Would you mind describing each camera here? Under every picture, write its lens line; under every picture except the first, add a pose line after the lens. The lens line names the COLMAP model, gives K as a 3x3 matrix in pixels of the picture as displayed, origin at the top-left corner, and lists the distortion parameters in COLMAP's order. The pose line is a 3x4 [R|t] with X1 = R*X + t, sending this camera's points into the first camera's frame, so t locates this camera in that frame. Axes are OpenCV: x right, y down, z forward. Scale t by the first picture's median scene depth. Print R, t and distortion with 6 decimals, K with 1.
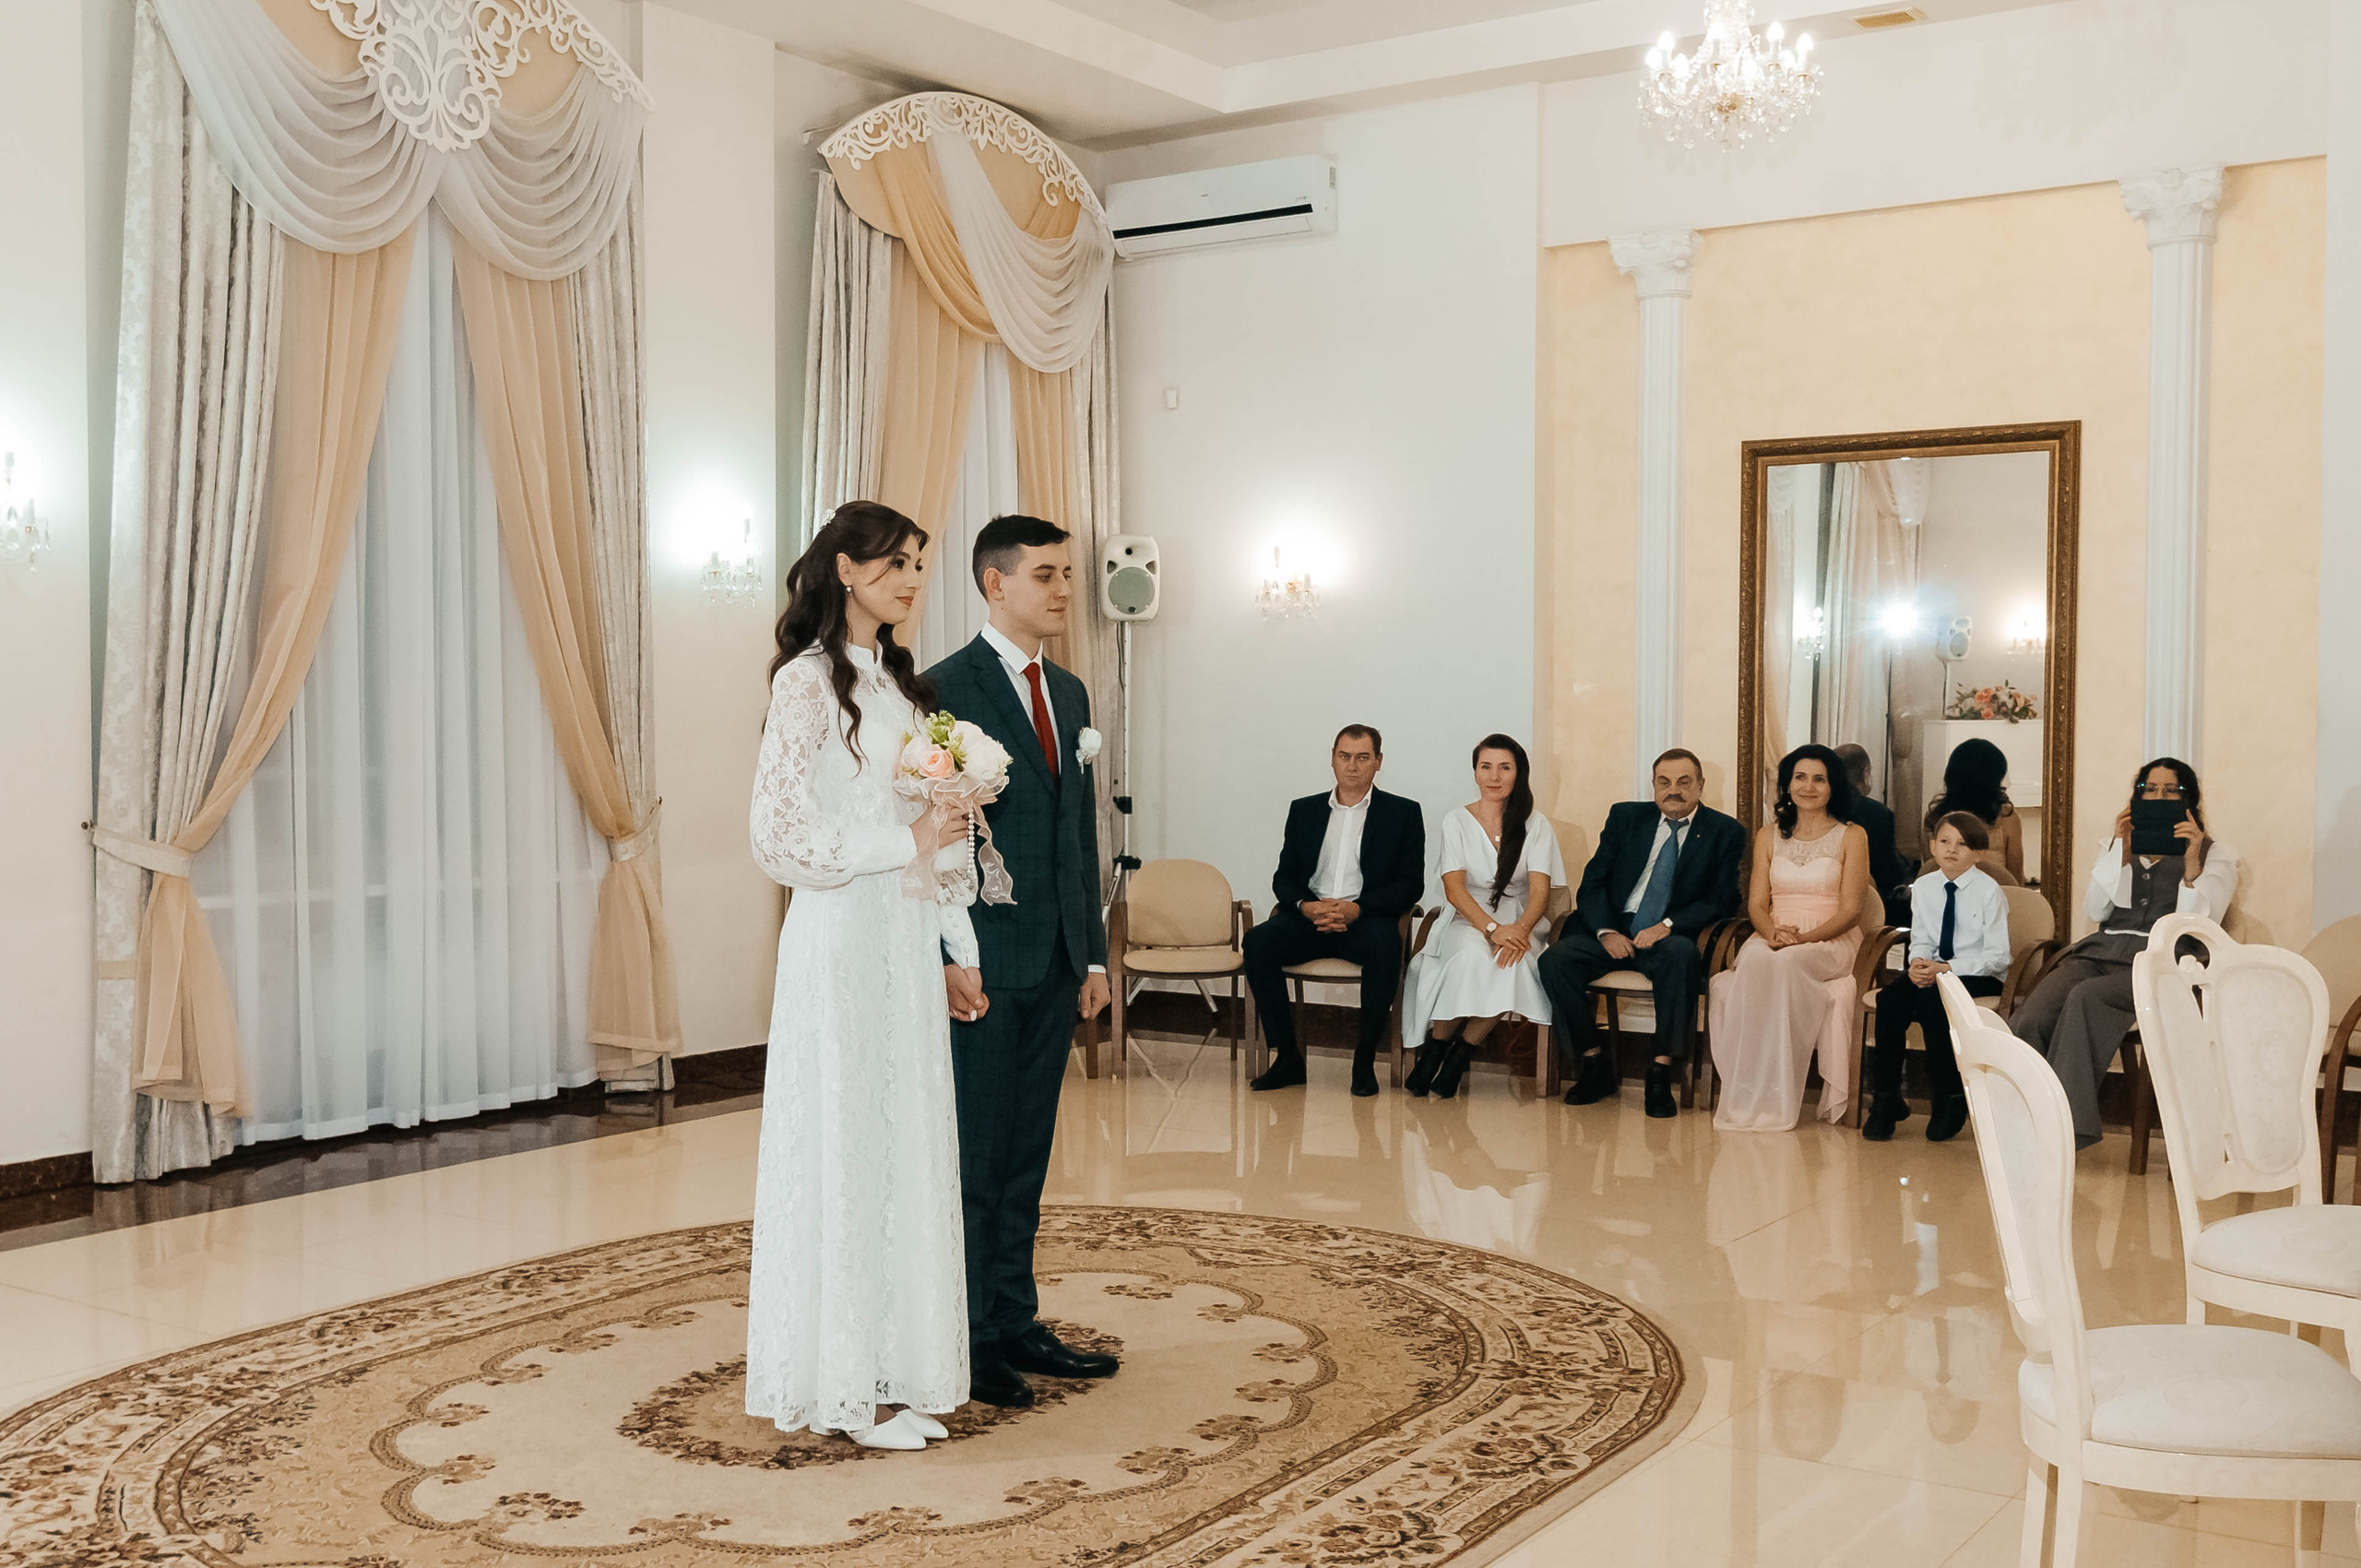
lens RADIAL K [[2577.5, 0, 1063.1], [0, 2577.5, 802.0], [0, 0, 1]] dist [-0.003326, 0.000000]
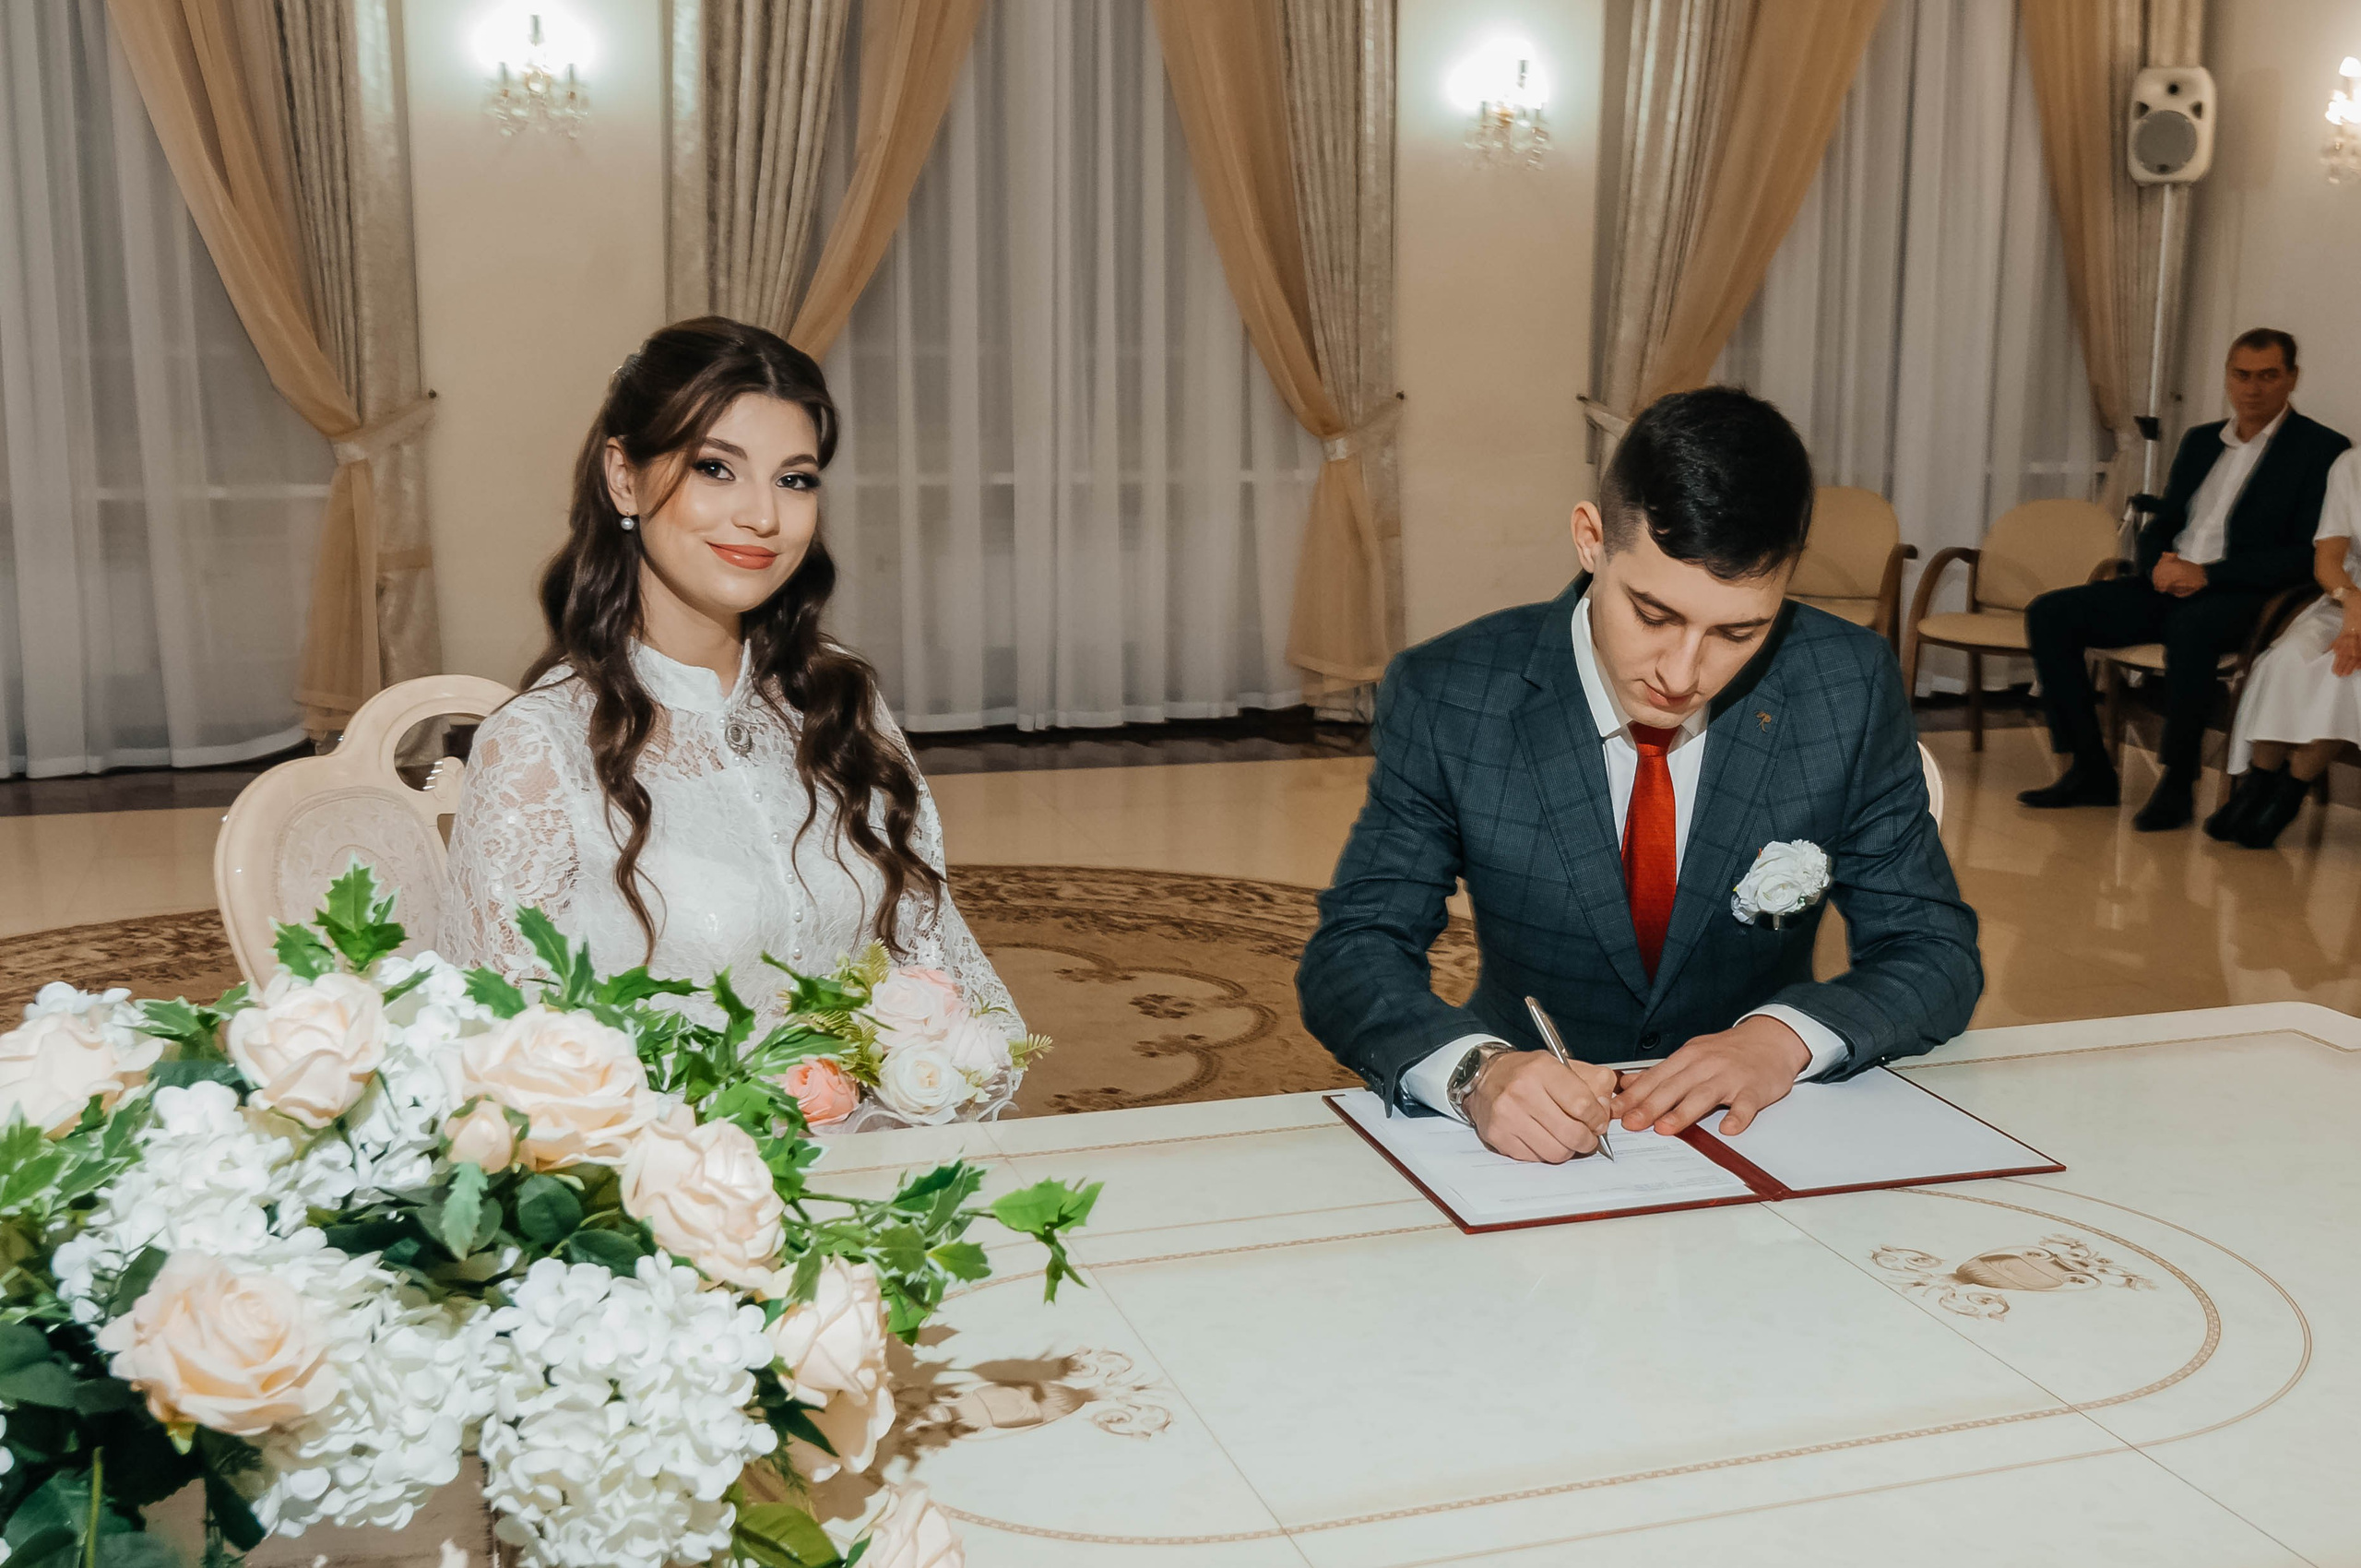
lens RADIAL K [[2764.4, 0, 1307.7], [0, 2764.4, 837.2], [0, 0, 1]] dist [-0.001497, 0.000000]
pose [[0.809731, 0.128863, -0.572478, 0.509812], [-0.037700, 0.984998, 0.168396, -0.013243], [0.585590, -0.114773, 0.802441, 0.287524]]
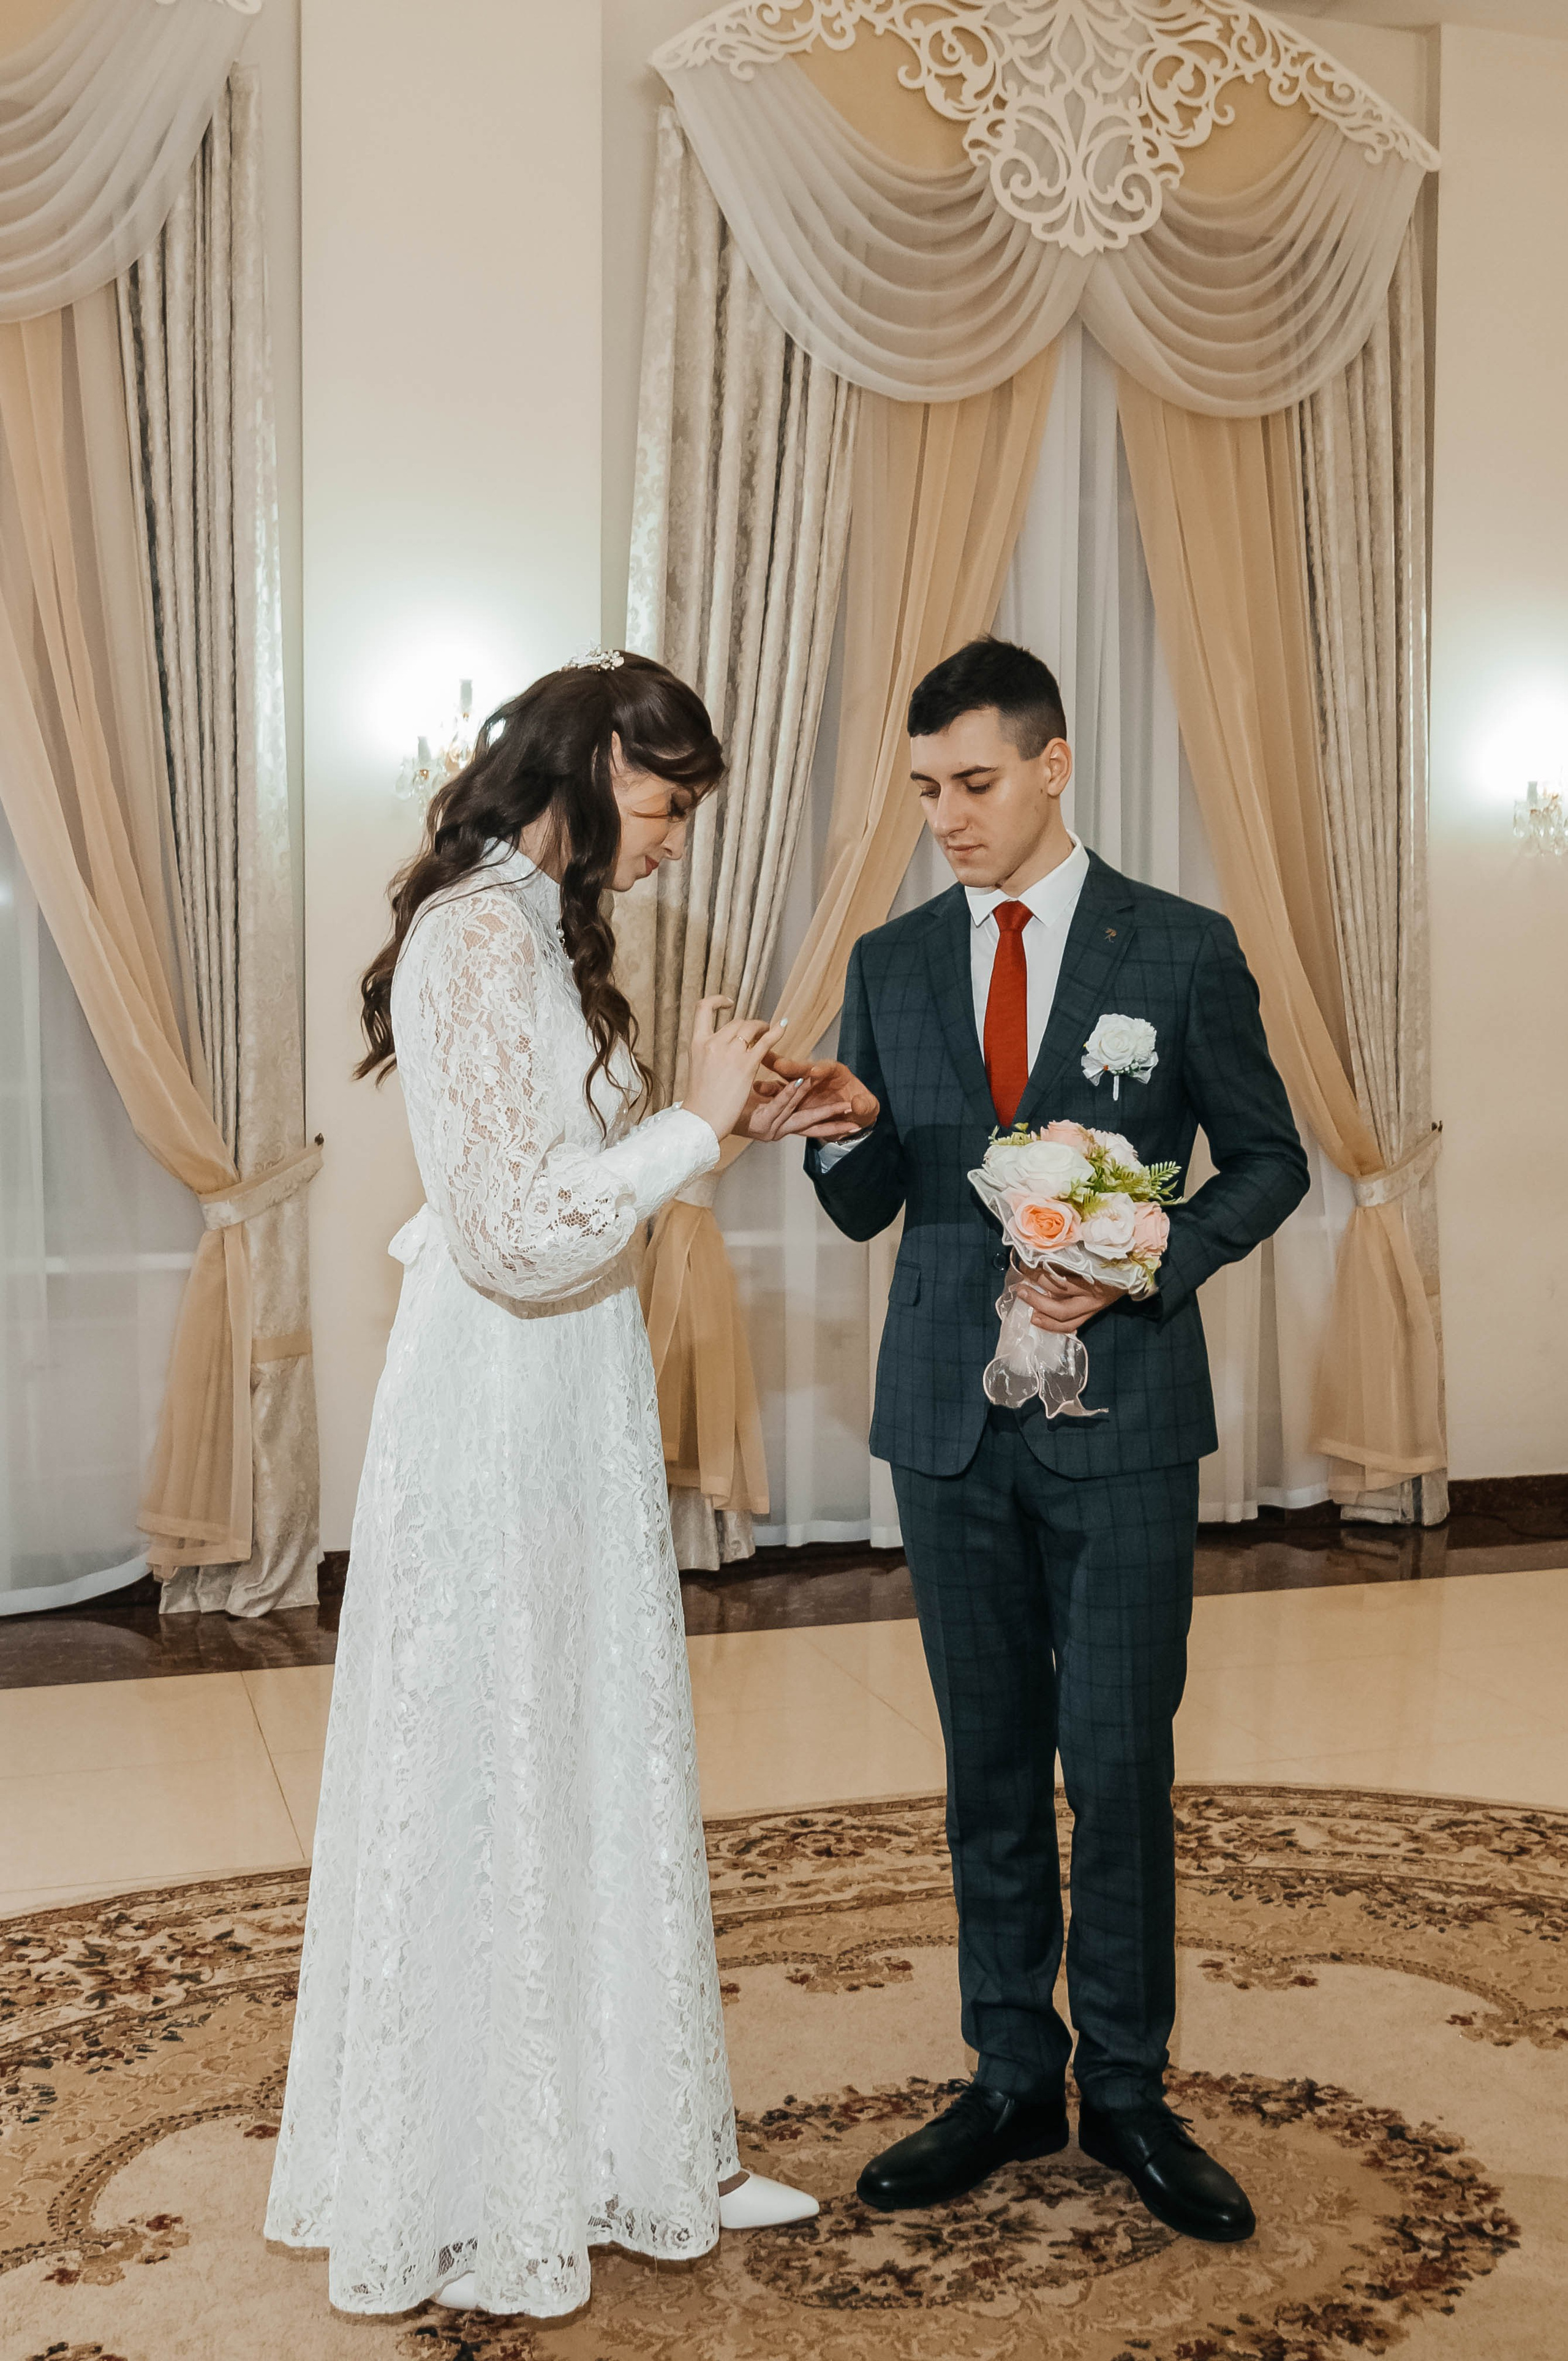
lens RADIAL K [[2526.4, 0, 781.7], [0, 2526.4, 1117.8], [0, 0, 1]] dist [-0.002262, 0.000000]
pose [[0.804842, 0.029871, -0.592737, 0.159037], [-0.027173, 0.999540, 0.013476, -0.010360], [0.592867, 0.005260, 0.805283, 0.429332]]
